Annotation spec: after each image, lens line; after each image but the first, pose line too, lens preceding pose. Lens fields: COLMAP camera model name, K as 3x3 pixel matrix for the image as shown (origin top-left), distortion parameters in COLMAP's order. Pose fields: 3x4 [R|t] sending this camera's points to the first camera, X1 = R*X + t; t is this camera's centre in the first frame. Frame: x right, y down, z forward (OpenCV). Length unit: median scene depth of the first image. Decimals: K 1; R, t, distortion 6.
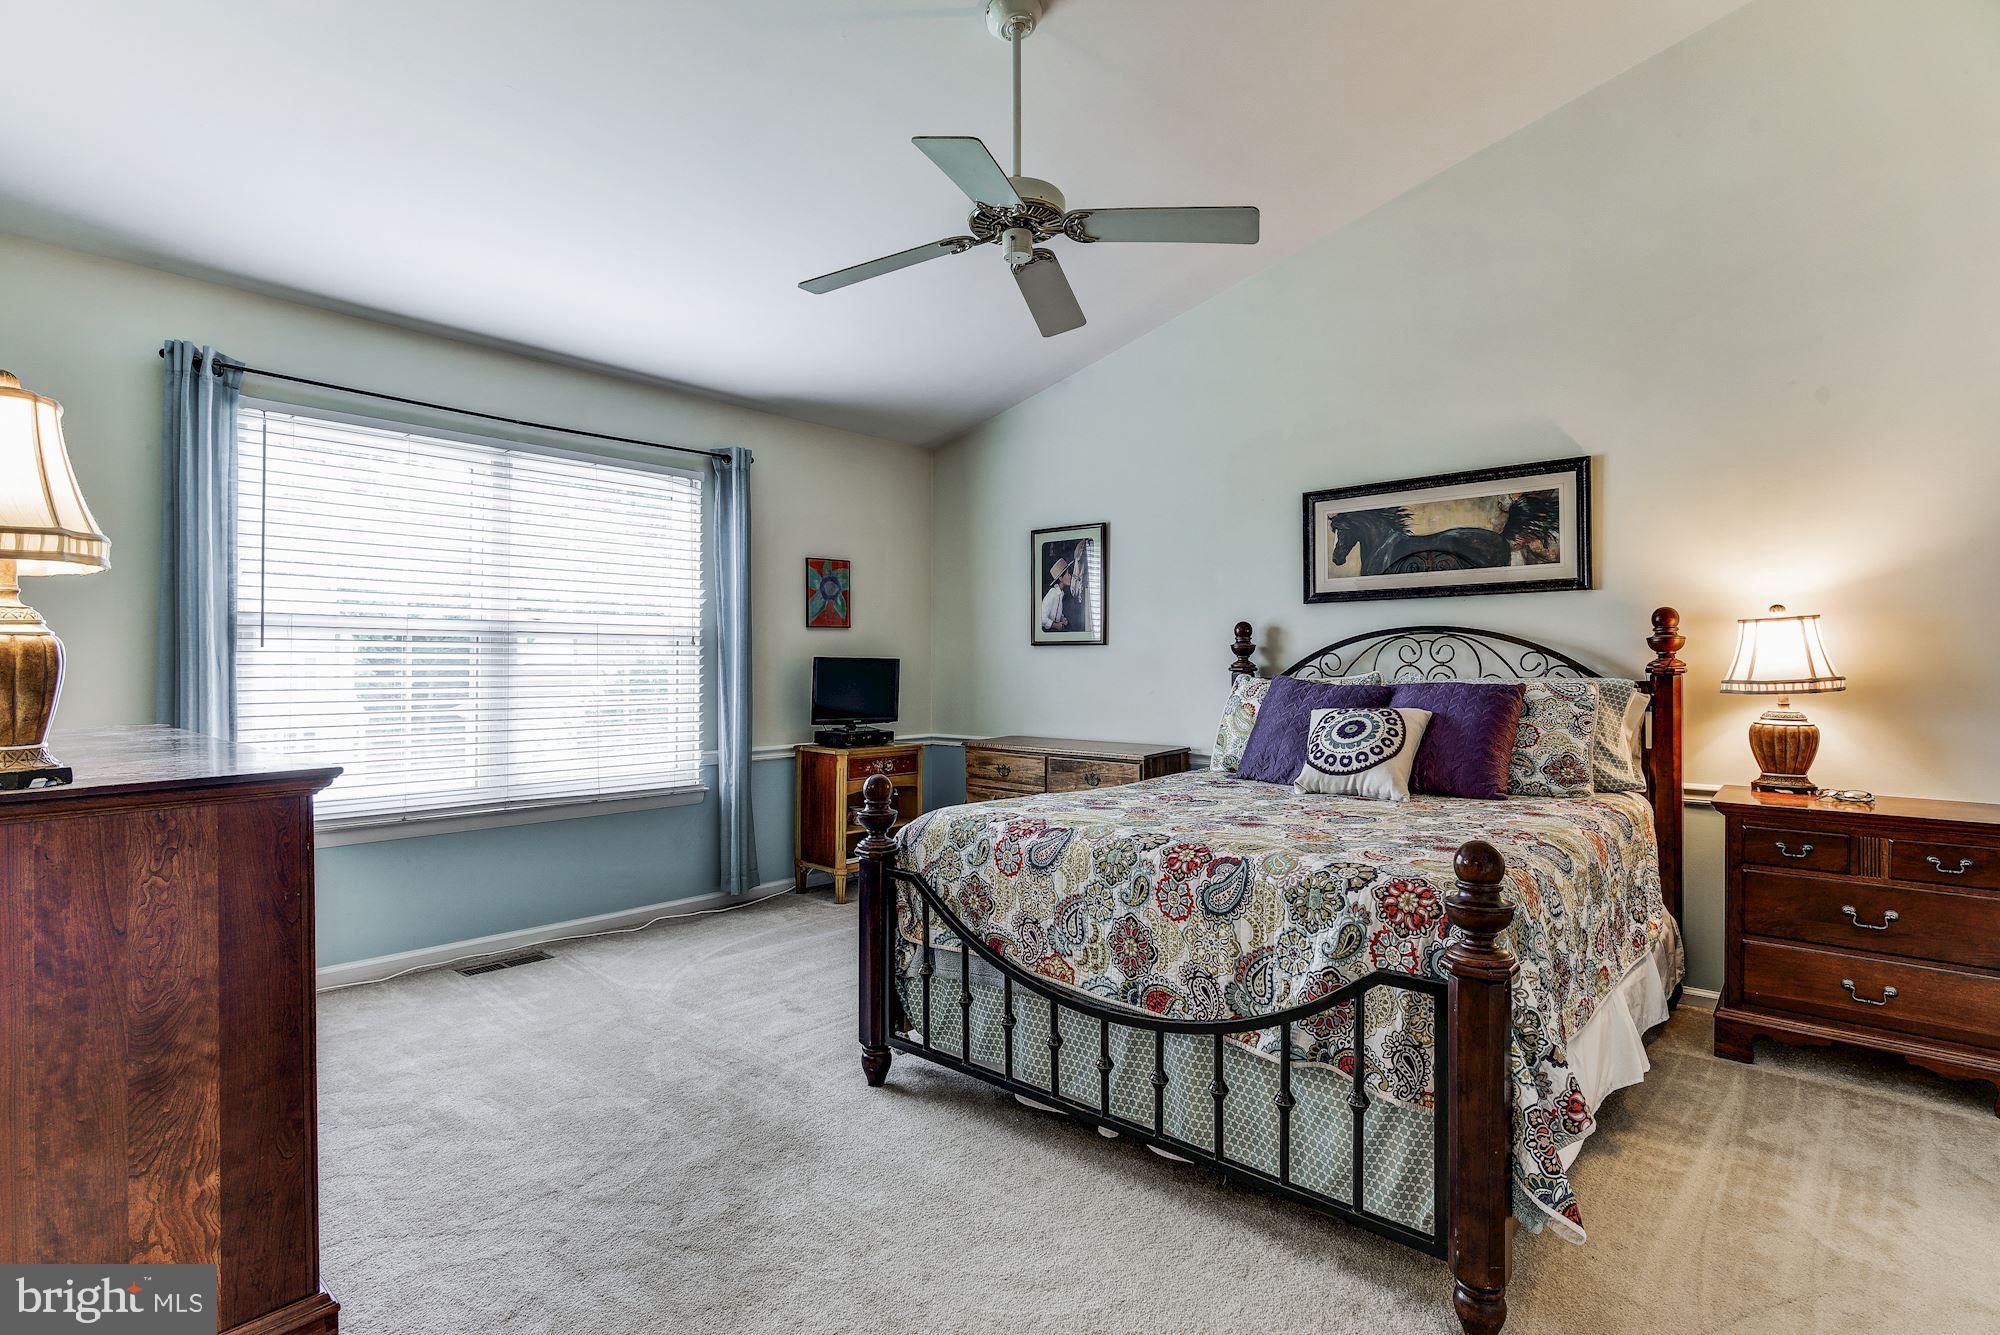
lens RADIAL K [[979.2, 0, 999.5], [0, 979.2, 666.0], [0, 0, 1]] dist [0.002777, -0.005040]
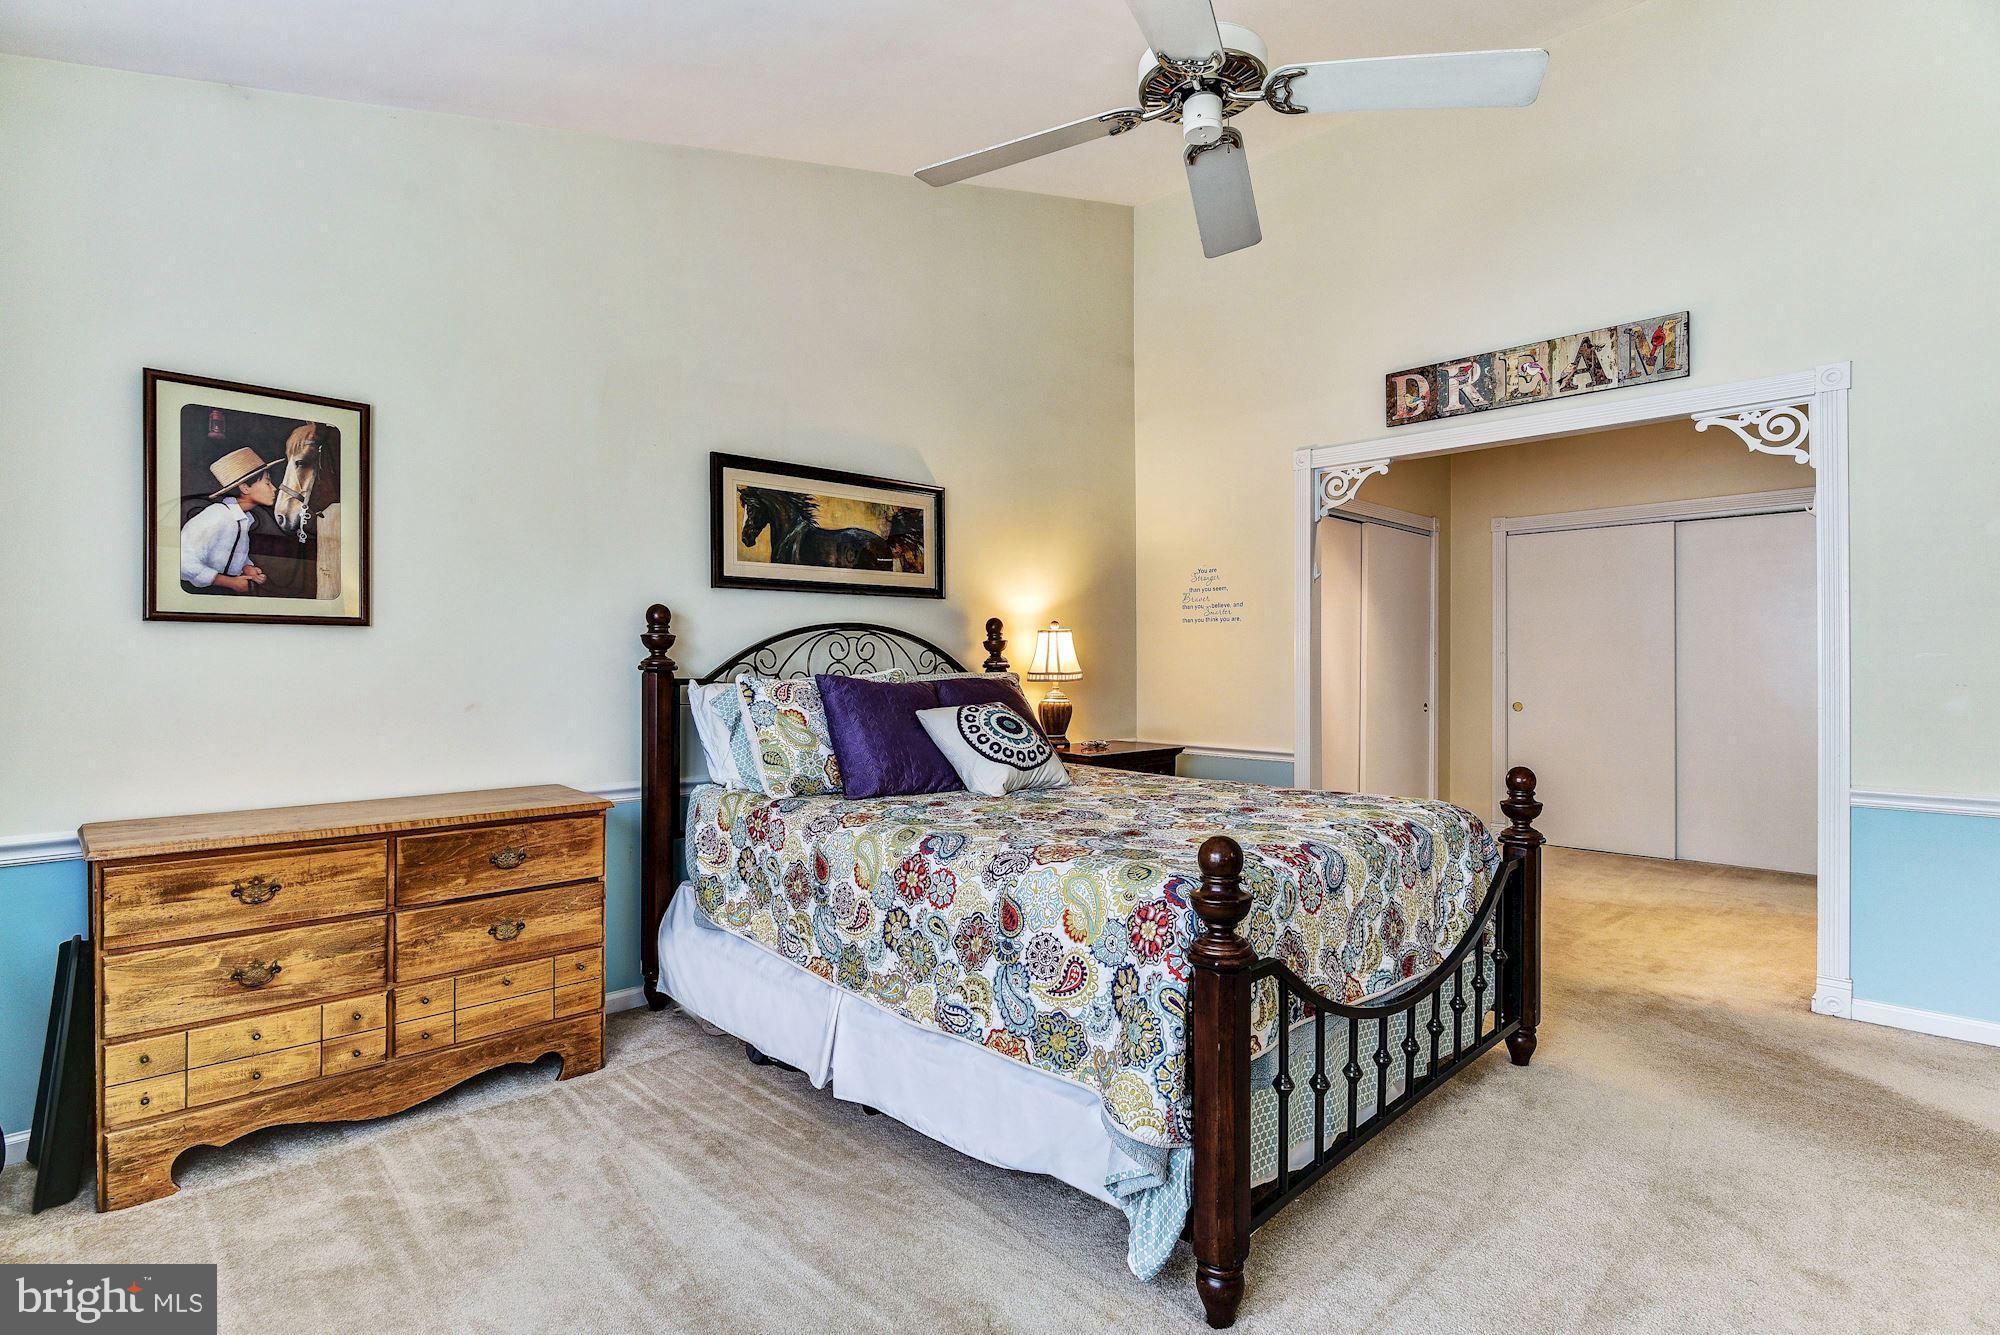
lens RADIAL K [[979.2, 0, 1000.5], [0, 979.2, 664.6], [0, 0, 1]] dist [0.002777, -0.005040]
pose [[0.069958, -0.002980, 0.997546, -0.503886], [0.000860, 0.999995, 0.002927, -0.001042], [-0.997550, 0.000653, 0.069960, 0.722749]]
